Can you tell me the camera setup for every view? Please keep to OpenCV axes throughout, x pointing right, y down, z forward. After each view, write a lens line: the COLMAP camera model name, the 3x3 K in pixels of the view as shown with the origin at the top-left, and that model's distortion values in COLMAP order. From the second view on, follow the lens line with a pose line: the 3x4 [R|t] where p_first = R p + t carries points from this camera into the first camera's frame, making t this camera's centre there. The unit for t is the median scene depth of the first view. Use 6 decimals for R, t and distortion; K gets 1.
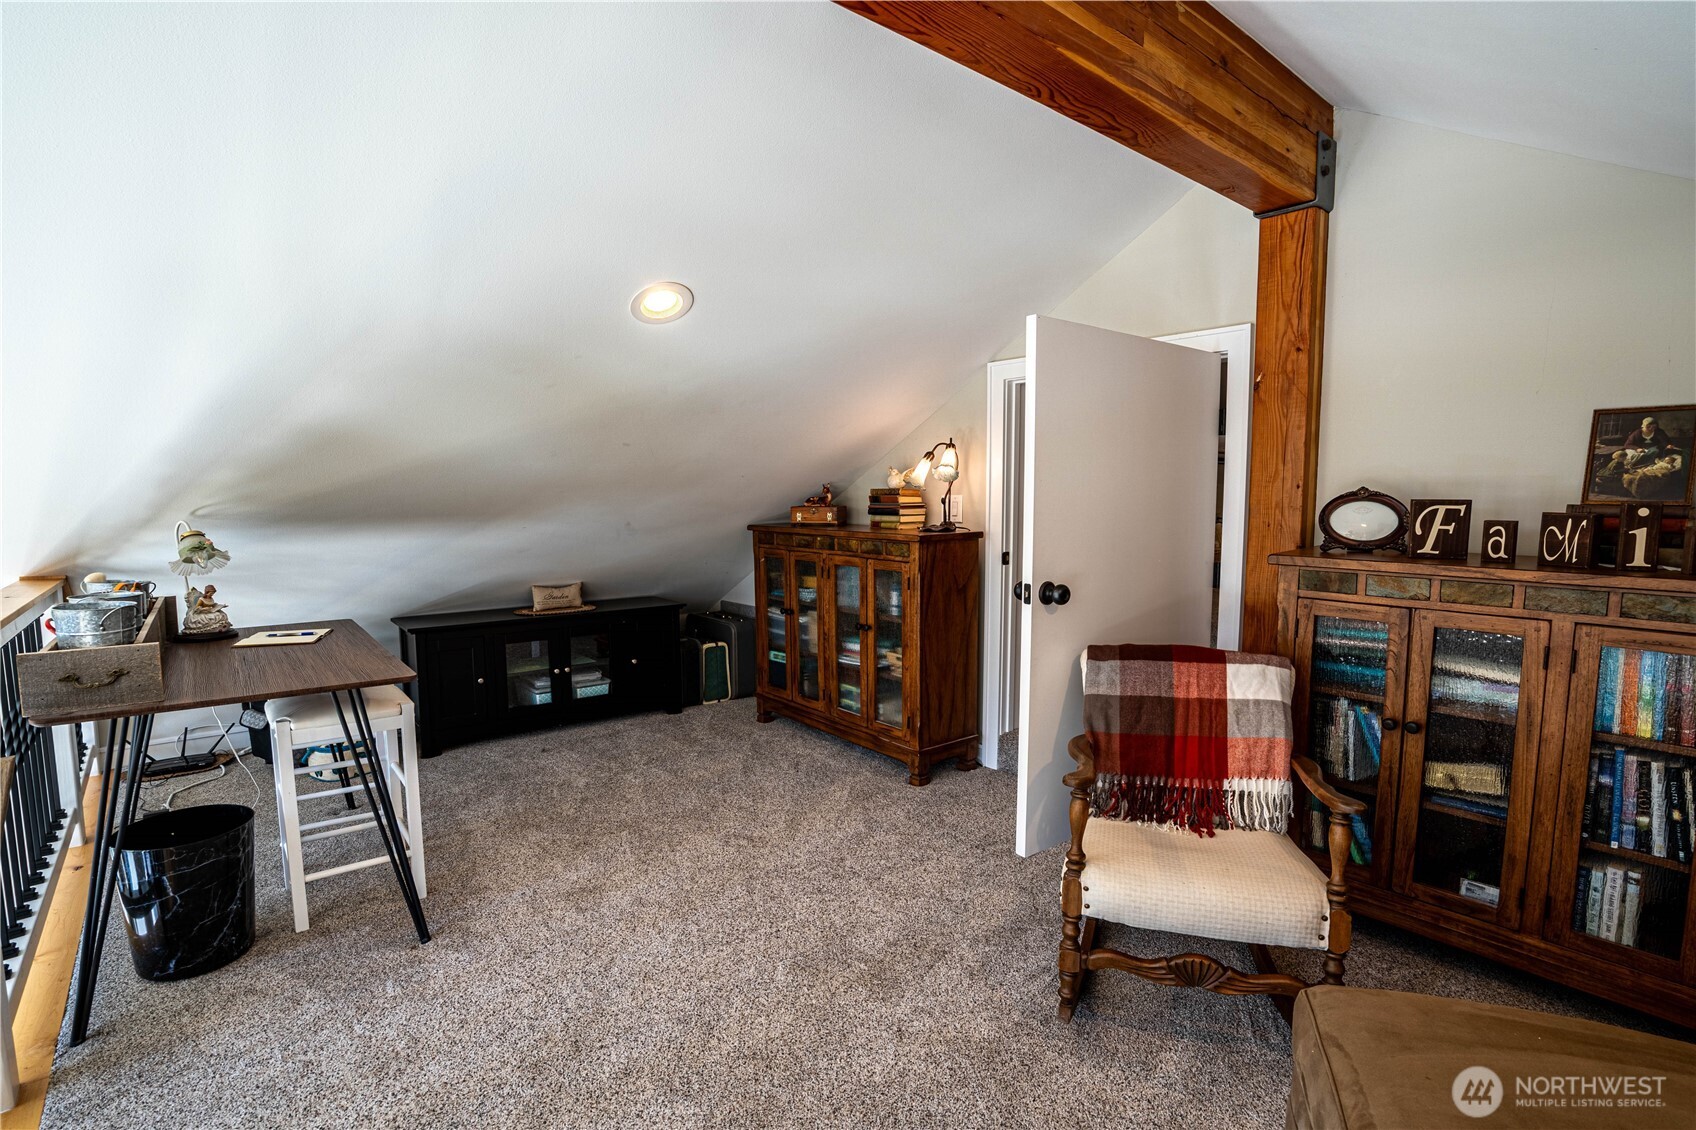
lens RADIAL K [[852.8, 0, 868.8], [0, 852.8, 574.9], [0, 0, 1]] dist [-0.059832, 0.024797]
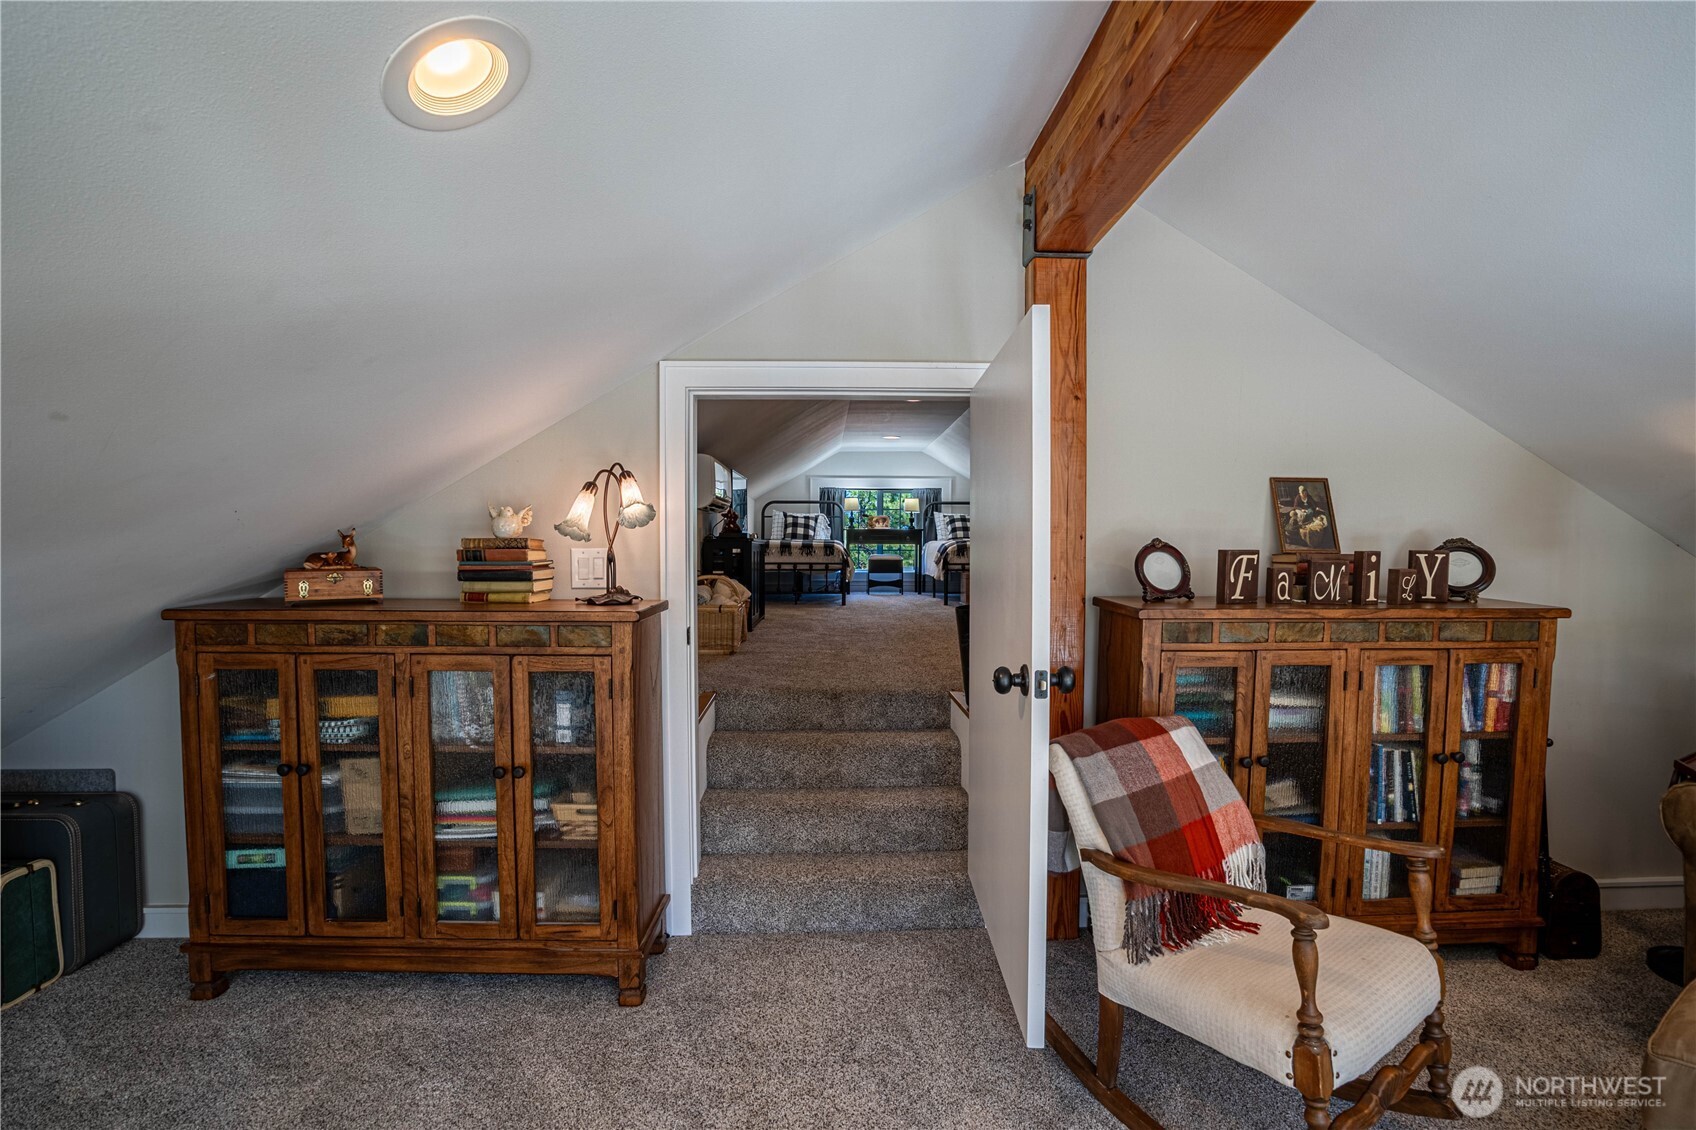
lens RADIAL K [[852.8, 0, 868.8], [0, 852.8, 574.9], [0, 0, 1]] dist [-0.059832, 0.024797]
pose [[0.612504, -0.026812, 0.790013, -0.323874], [0.074822, 0.996904, -0.024177, -0.043497], [-0.786918, 0.073918, 0.612614, 0.456566]]
